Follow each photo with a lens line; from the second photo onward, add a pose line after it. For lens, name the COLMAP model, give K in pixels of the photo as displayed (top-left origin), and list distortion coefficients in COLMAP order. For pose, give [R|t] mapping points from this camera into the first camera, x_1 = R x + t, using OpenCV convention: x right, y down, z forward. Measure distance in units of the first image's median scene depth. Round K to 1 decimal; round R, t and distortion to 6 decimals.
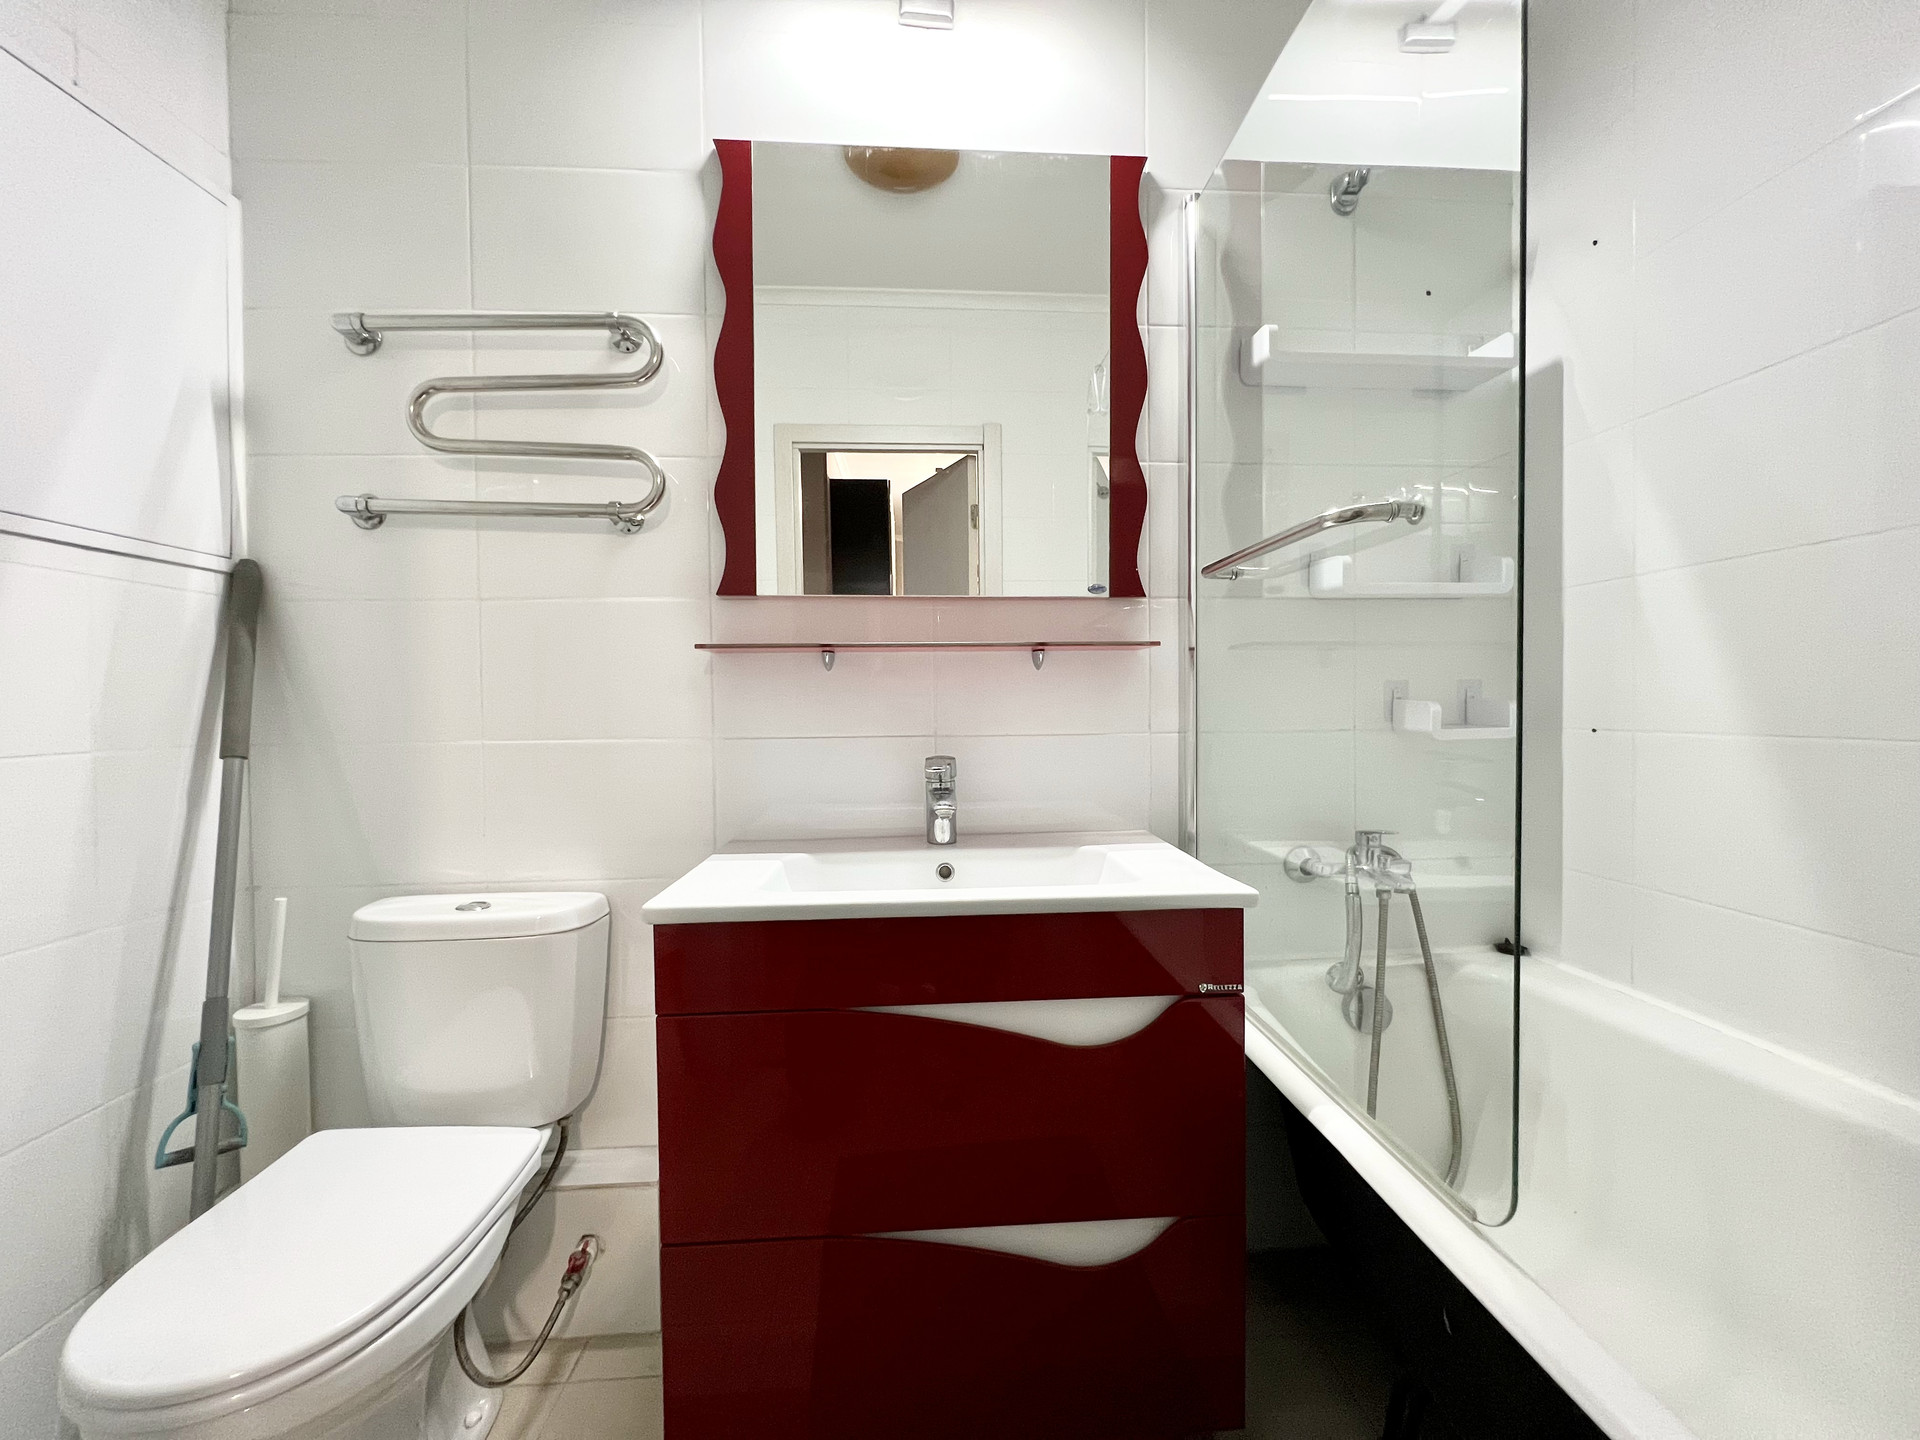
lens RADIAL K [[768.3, 0, 958.9], [0, 768.3, 715.8], [0, 0, 1]] dist [0.000565, -0.000636]
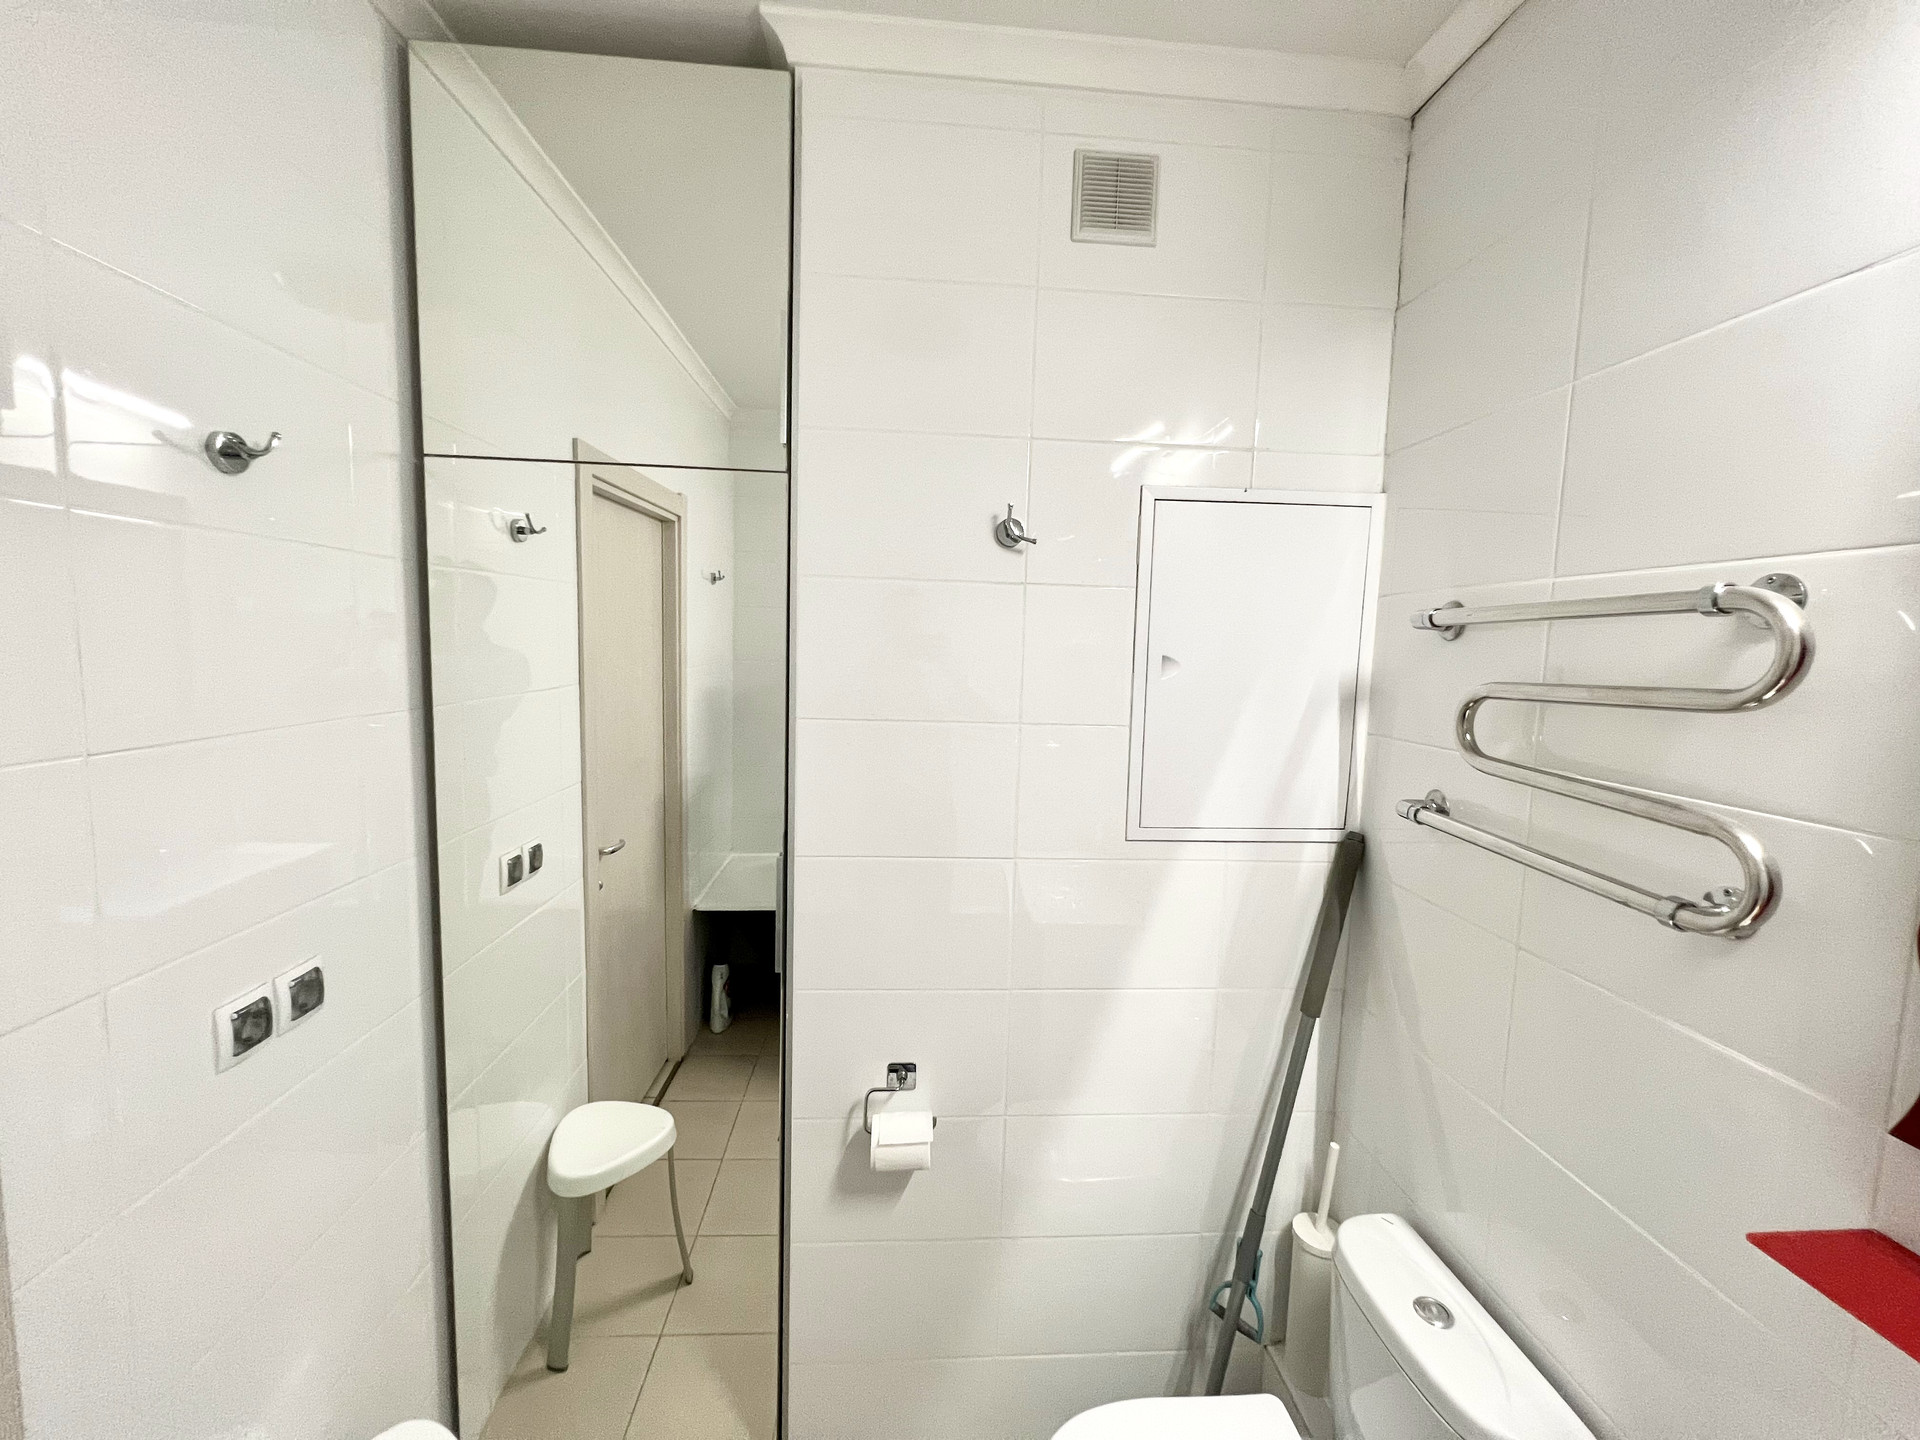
lens RADIAL K [[775.4, 0, 960.0], [0, 775.4, 720.0], [0, 0, 1]] dist [0.007609, -0.000171]
pose [[0.006533, 0.112001, -0.993687, 0.140132], [-0.049152, 0.992543, 0.111549, -0.445673], [0.998770, 0.048113, 0.011989, 0.413708]]
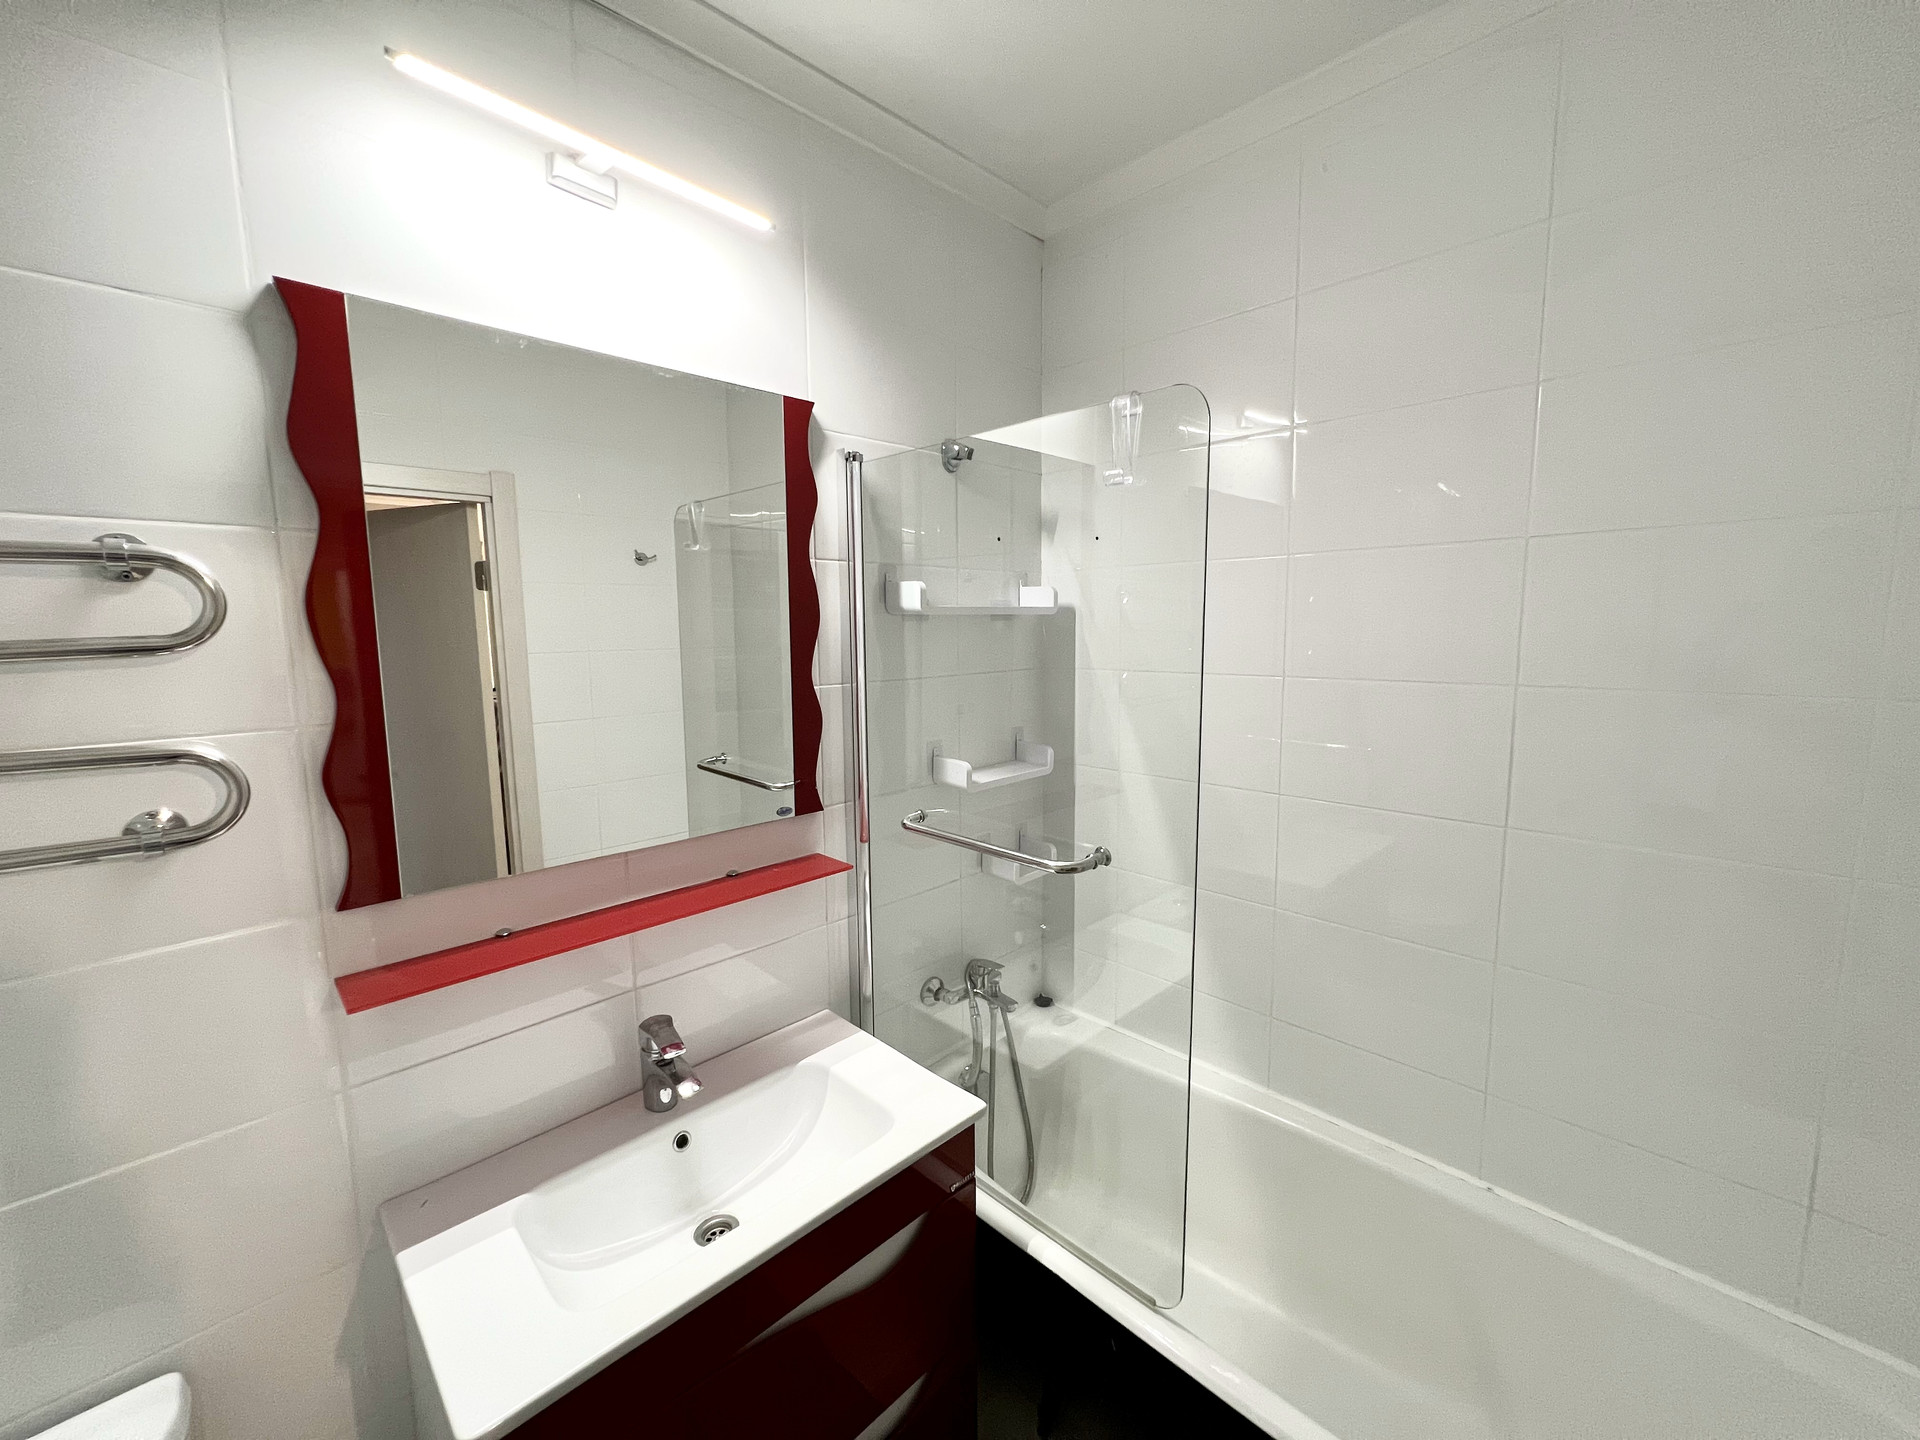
lens RADIAL K [[775.4, 0, 960.0], [0, 775.4, 720.0], [0, 0, 1]] dist [0.007609, -0.000171]
pose [[0.751391, -0.082270, 0.654708, -0.348528], [0.014804, 0.994049, 0.107921, -0.423213], [-0.659691, -0.071399, 0.748138, 0.045739]]
